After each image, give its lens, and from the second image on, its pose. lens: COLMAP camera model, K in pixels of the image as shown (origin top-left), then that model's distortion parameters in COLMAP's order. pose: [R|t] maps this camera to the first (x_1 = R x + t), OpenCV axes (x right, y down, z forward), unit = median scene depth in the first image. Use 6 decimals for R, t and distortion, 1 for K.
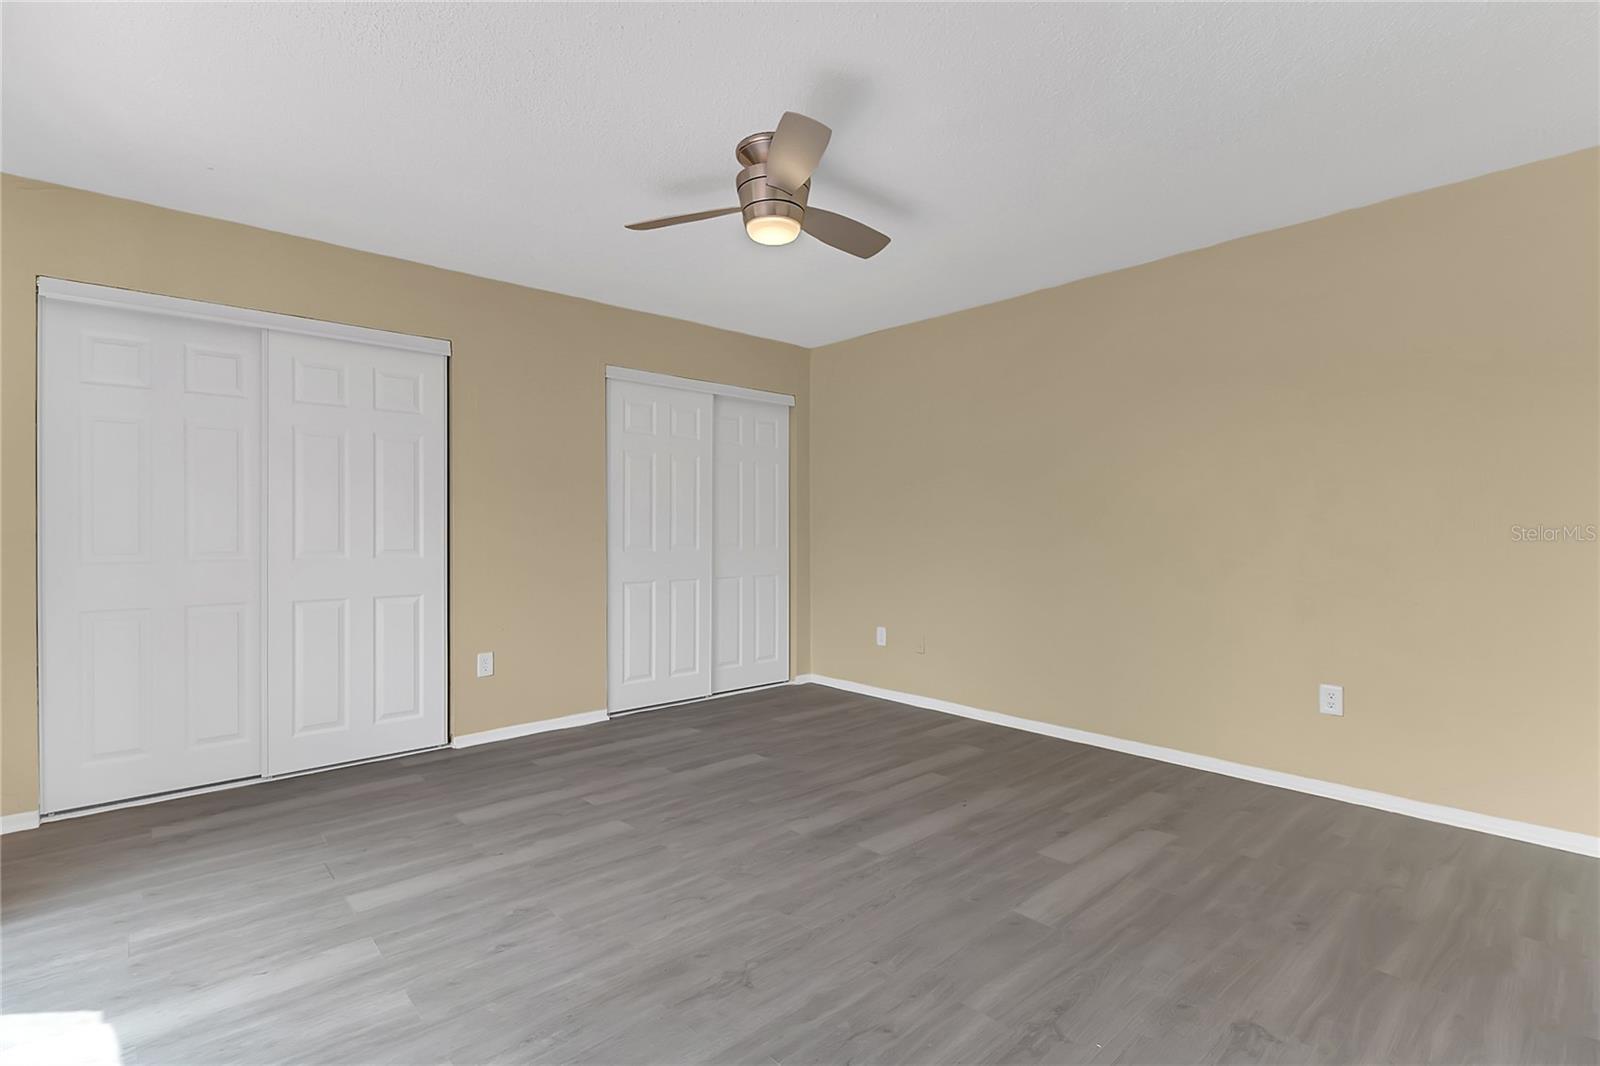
lens RADIAL K [[760.3, 0, 800.0], [0, 760.3, 533.0], [0, 0, 1]] dist [0.002748, -0.006535]
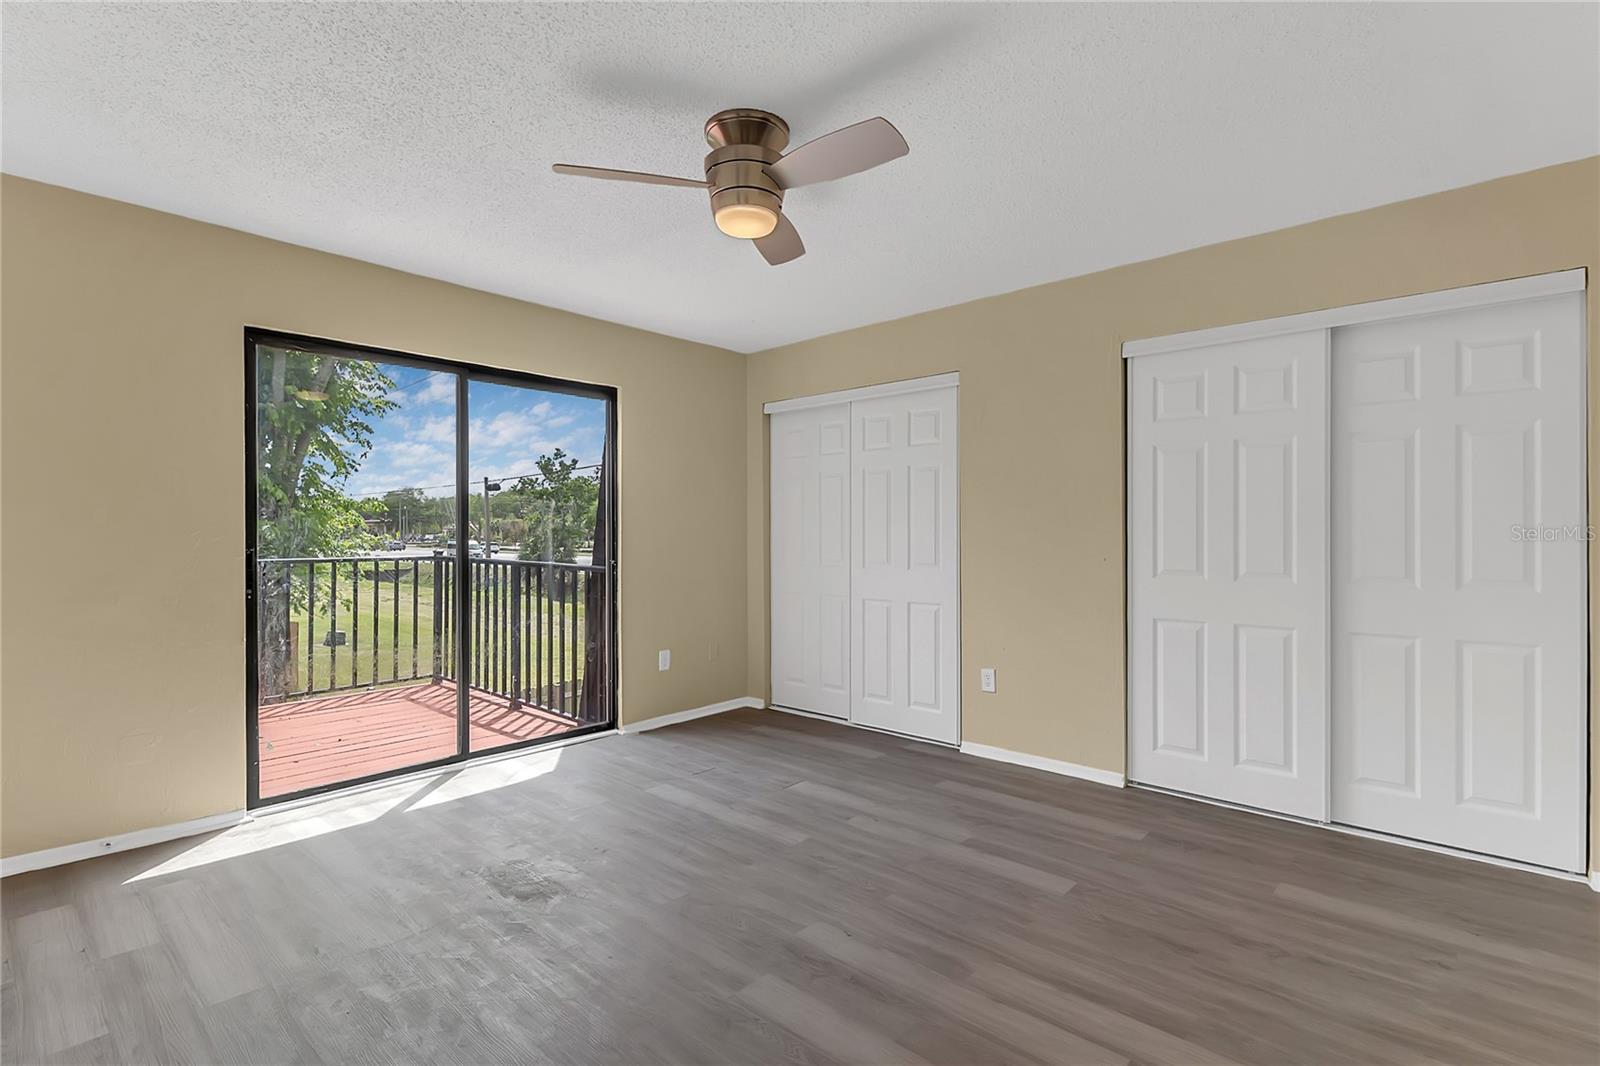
lens RADIAL K [[760.3, 0, 800.0], [0, 760.3, 533.0], [0, 0, 1]] dist [0.002748, -0.006535]
pose [[0.084172, 0.001023, -0.996451, 0.664320], [-0.003223, 0.999995, 0.000755, -0.027010], [0.996446, 0.003148, 0.084175, 0.766697]]
